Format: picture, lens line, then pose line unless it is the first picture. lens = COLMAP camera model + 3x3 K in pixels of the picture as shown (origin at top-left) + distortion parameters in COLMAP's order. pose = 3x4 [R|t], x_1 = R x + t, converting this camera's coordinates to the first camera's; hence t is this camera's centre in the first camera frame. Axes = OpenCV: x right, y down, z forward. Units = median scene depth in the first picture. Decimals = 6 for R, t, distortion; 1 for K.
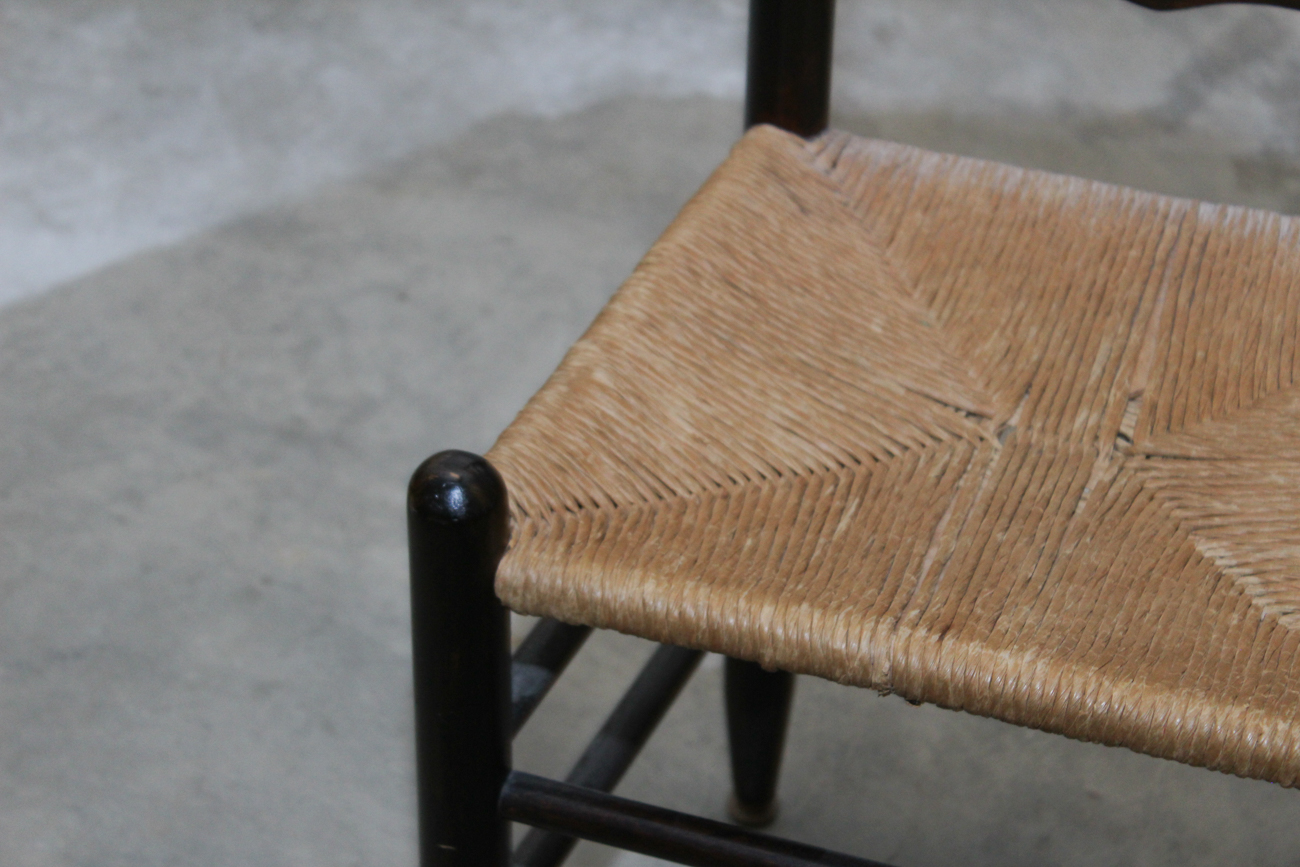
lens RADIAL K [[3203.2, 0, 653.5], [0, 3203.2, 435.4], [0, 0, 1]] dist [0.070542, 0.000000]
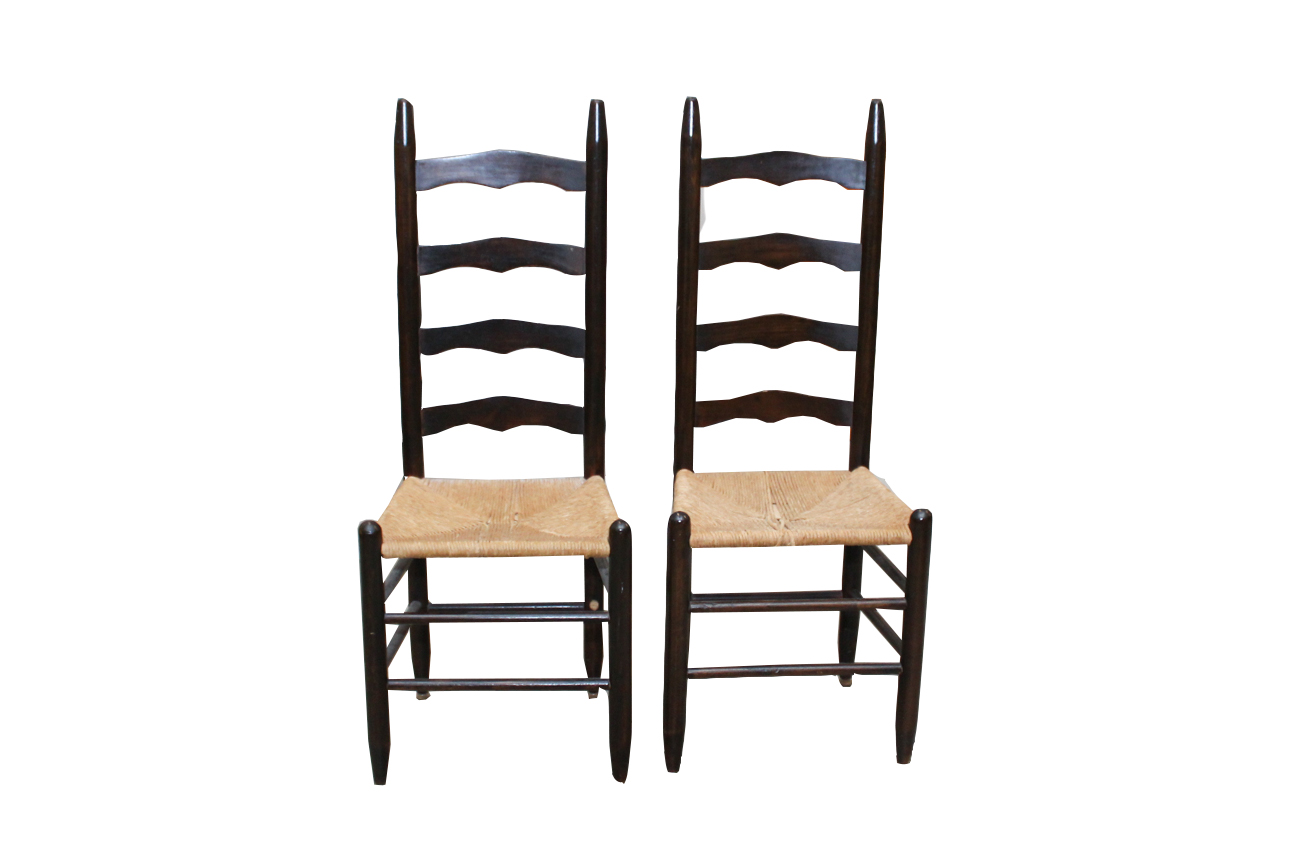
lens RADIAL K [[1345.9, 0, 645.6], [0, 1345.9, 430.5], [0, 0, 1]] dist [-0.016524, 0.000000]
pose [[0.934337, -0.122515, 0.334671, -0.266501], [0.226110, 0.929640, -0.290936, 0.439982], [-0.275479, 0.347505, 0.896299, -0.646299]]
